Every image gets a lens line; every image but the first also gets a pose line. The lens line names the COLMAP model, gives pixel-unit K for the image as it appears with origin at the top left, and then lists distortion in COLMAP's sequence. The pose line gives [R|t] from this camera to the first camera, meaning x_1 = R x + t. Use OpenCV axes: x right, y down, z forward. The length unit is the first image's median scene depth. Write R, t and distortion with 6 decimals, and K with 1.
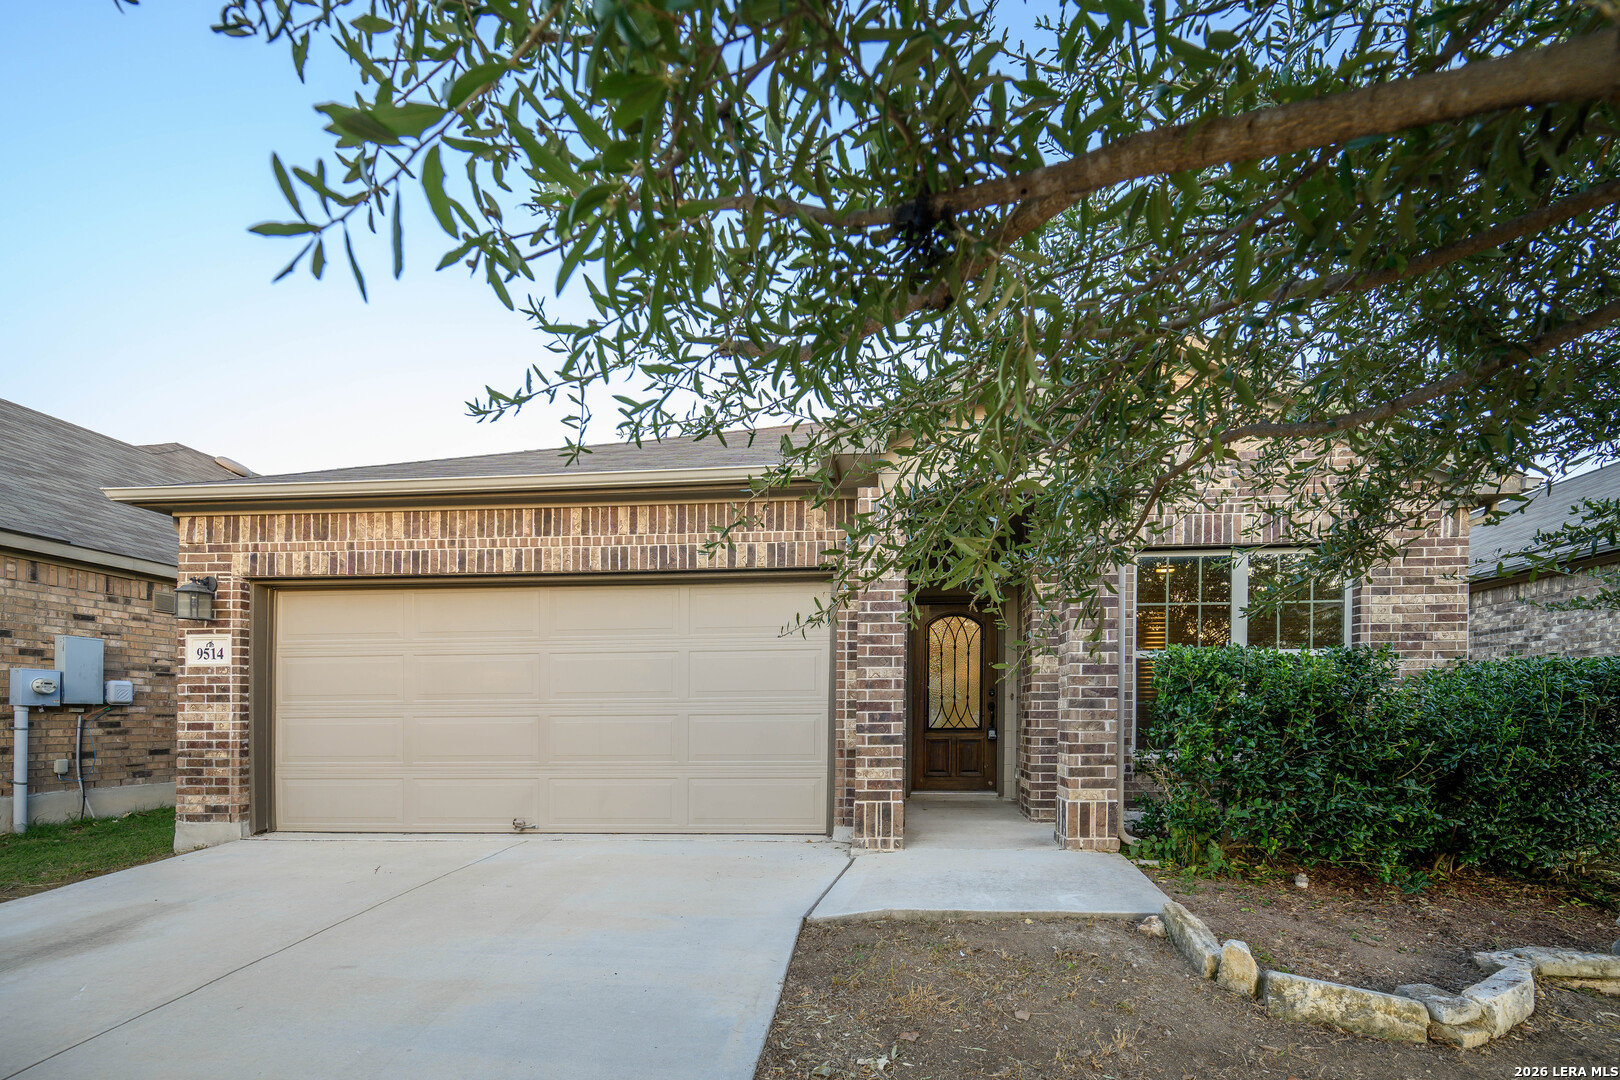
lens RADIAL K [[643.2, 0, 816.0], [0, 643.2, 726.3], [0, 0, 1]] dist [0.000615, -0.000010]
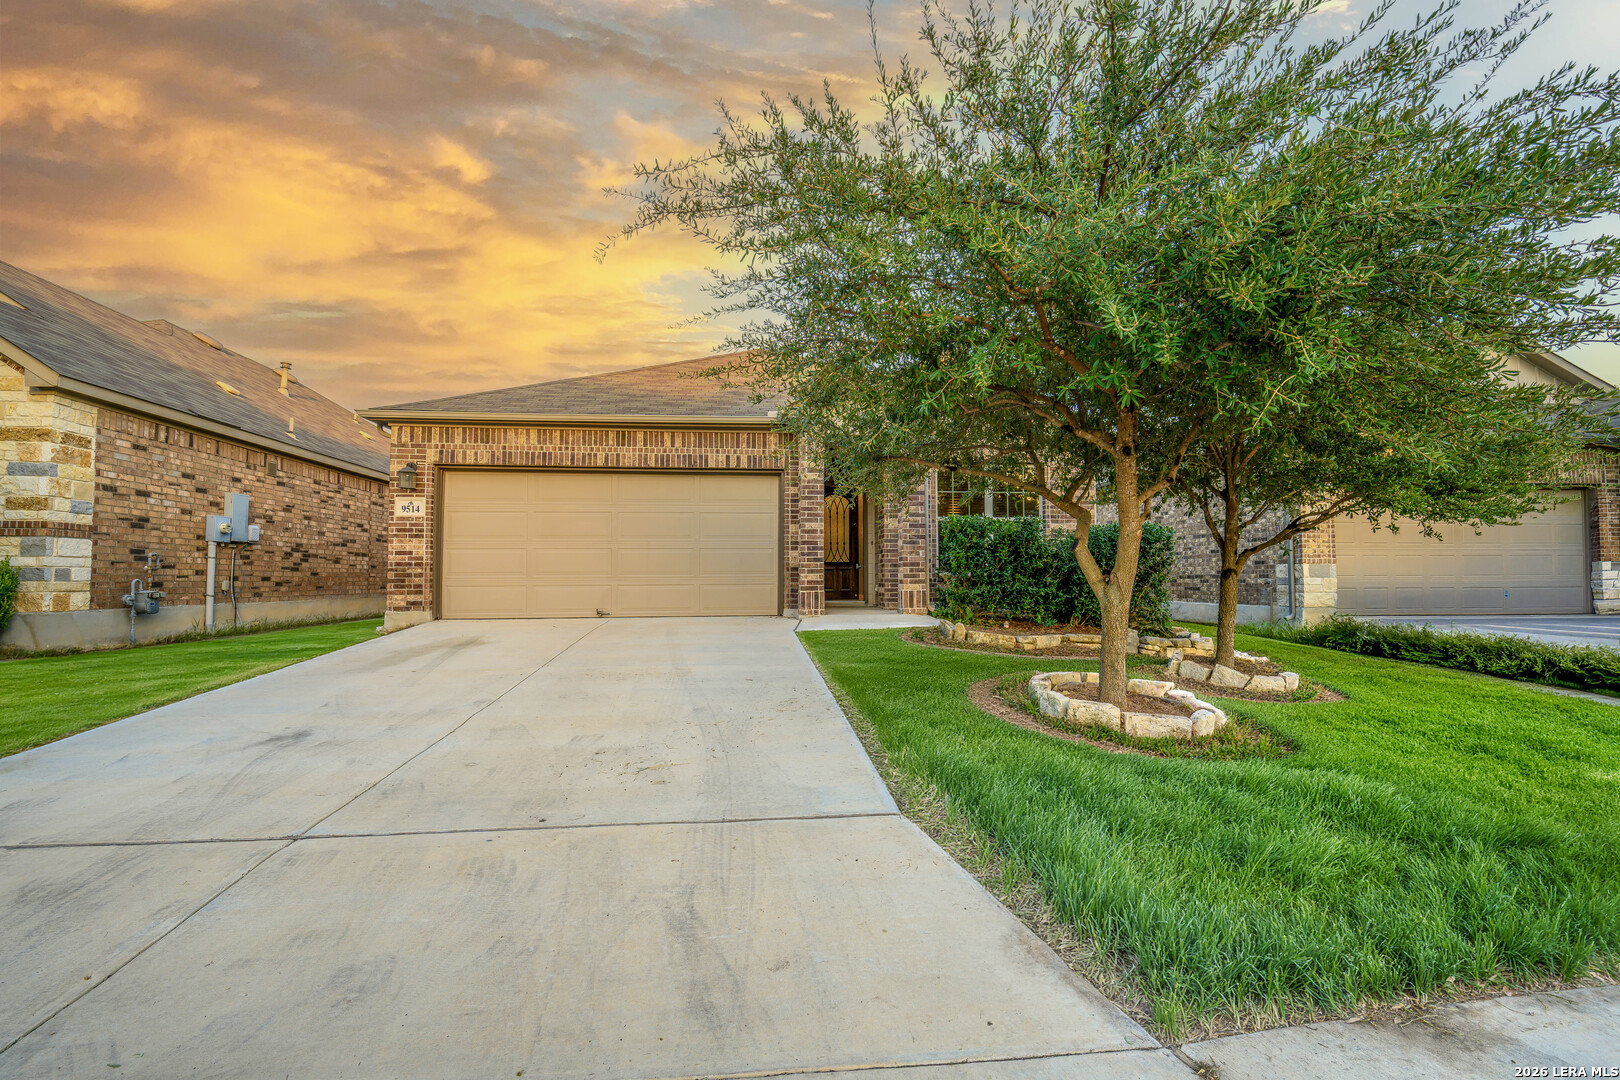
lens RADIAL K [[747.1, 0, 808.0], [0, 747.1, 541.5], [0, 0, 1]] dist [0.000665, 0.000068]
pose [[0.972344, 0.009649, 0.233354, -0.399804], [0.007730, 0.997269, -0.073445, 0.118689], [-0.233425, 0.073218, 0.969614, -1.085333]]
